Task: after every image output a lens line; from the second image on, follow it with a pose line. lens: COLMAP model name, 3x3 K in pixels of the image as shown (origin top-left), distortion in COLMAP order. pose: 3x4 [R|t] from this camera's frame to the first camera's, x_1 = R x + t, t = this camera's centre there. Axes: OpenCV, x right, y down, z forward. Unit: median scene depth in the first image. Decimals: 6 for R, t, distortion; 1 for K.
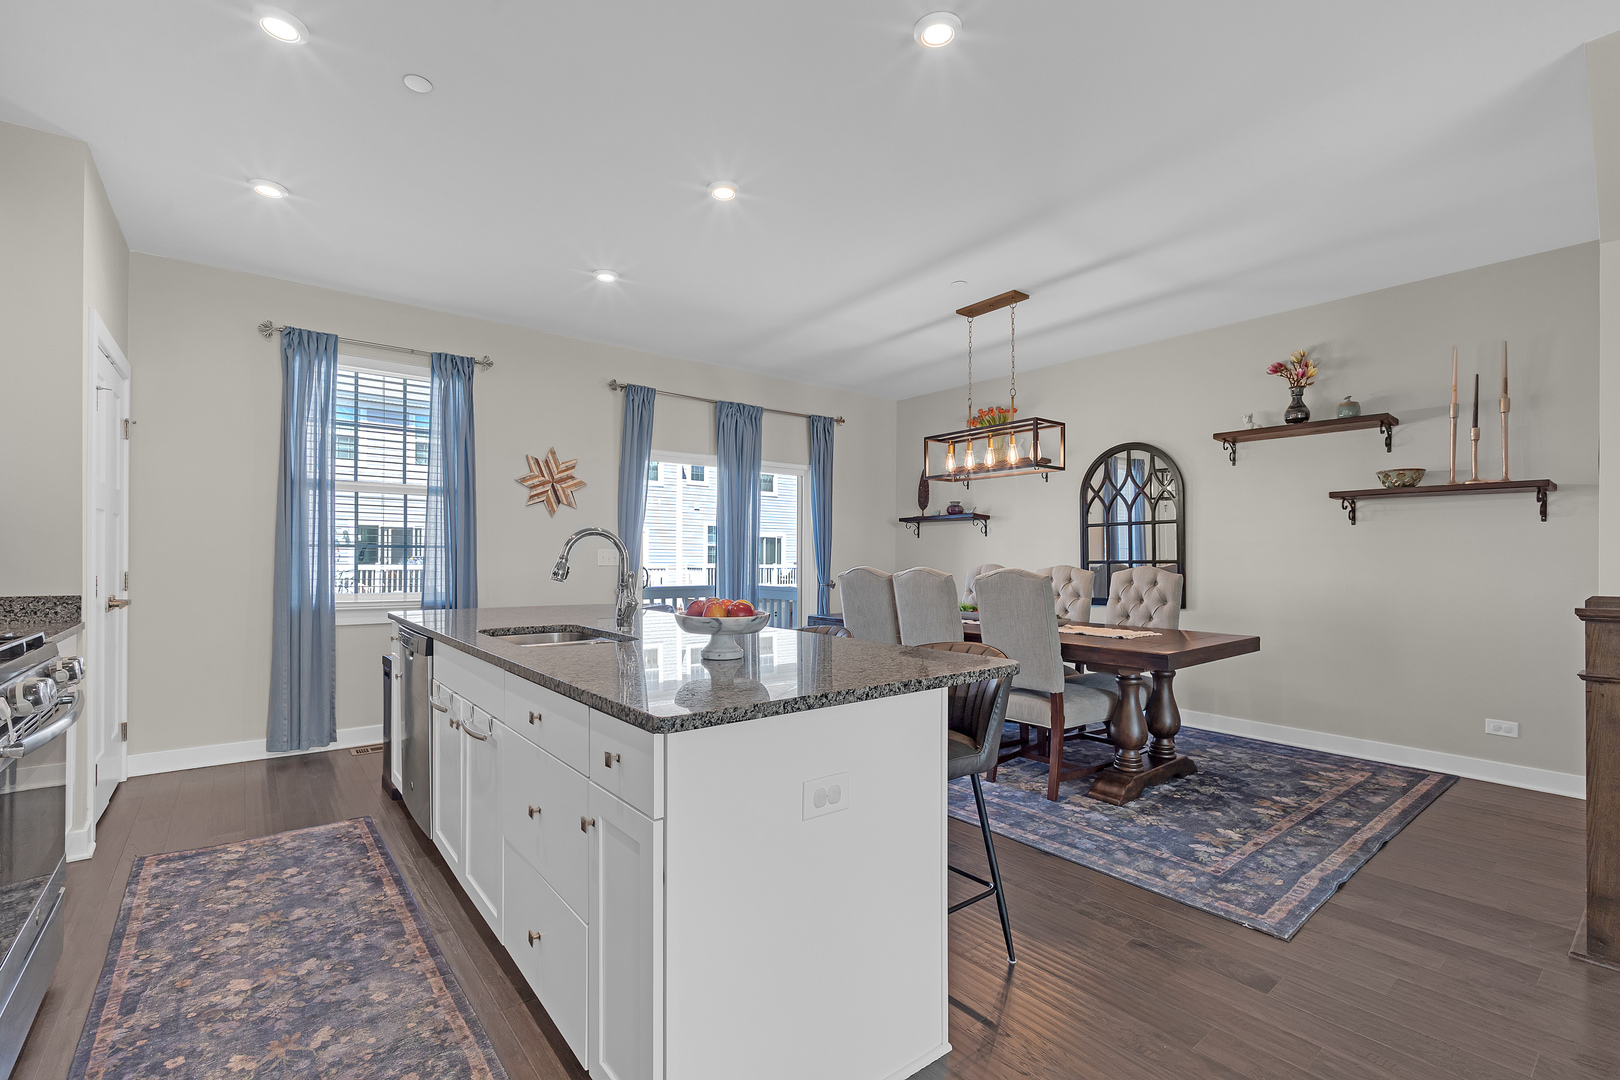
lens RADIAL K [[712.3, 0, 797.5], [0, 712.3, 561.4], [0, 0, 1]] dist [0.002958, -0.000961]
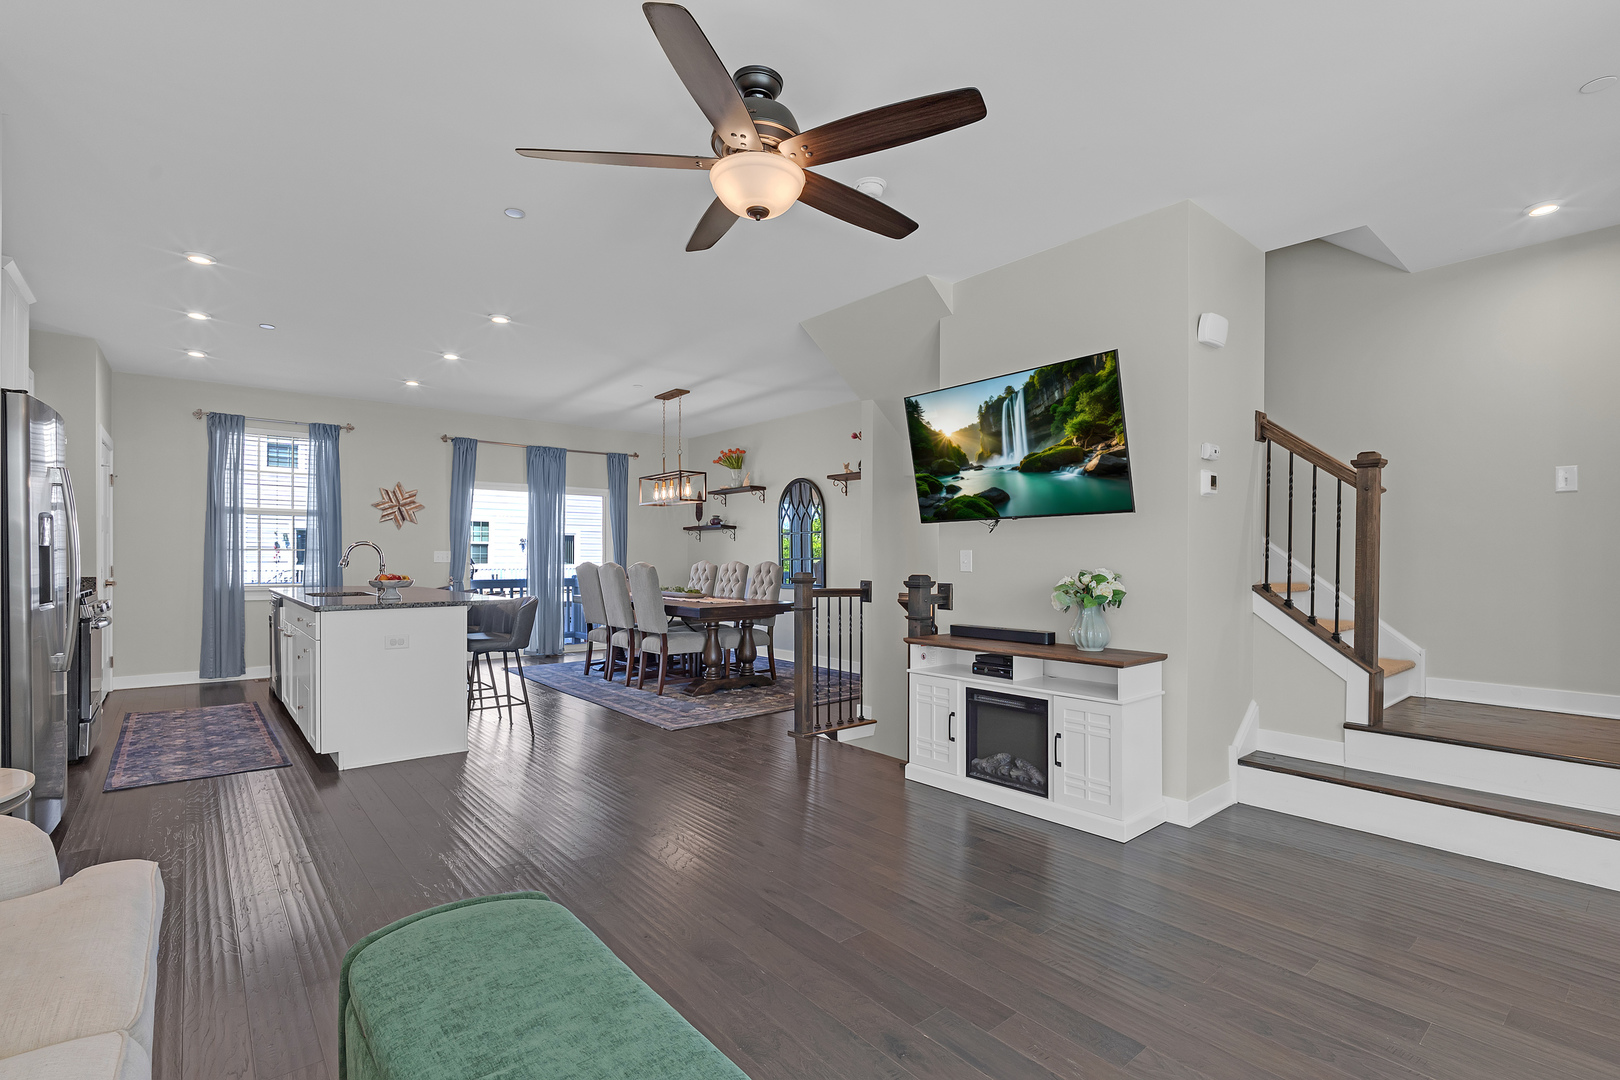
lens RADIAL K [[712.3, 0, 772.6], [0, 712.3, 564.4], [0, 0, 1]] dist [0.002958, -0.000961]
pose [[0.999701, -0.003356, 0.024213, 0.469984], [0.003278, 0.999989, 0.003261, 0.009003], [-0.024224, -0.003181, 0.999702, -0.588825]]
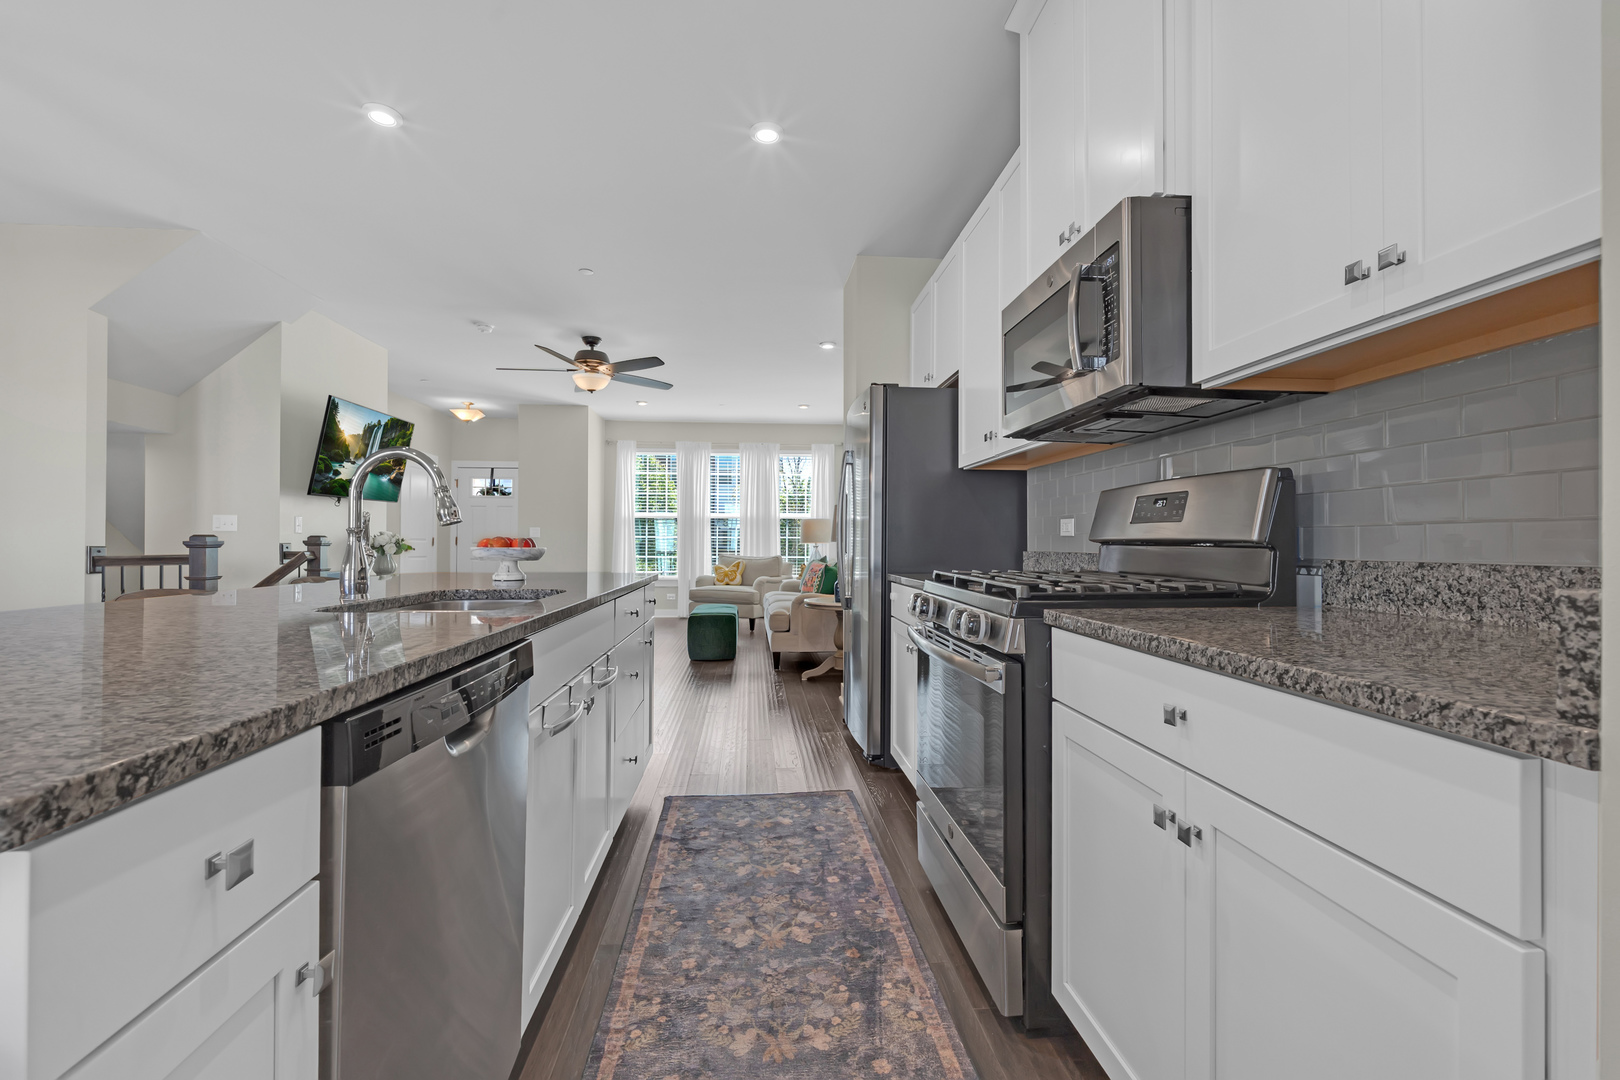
lens RADIAL K [[712.3, 0, 813.4], [0, 712.3, 540.6], [0, 0, 1]] dist [0.002958, -0.000961]
pose [[-0.840940, -0.009115, 0.541052, -0.703475], [-0.012373, 0.999921, -0.002386, 0.029676], [-0.540988, -0.008701, -0.840986, 0.969971]]
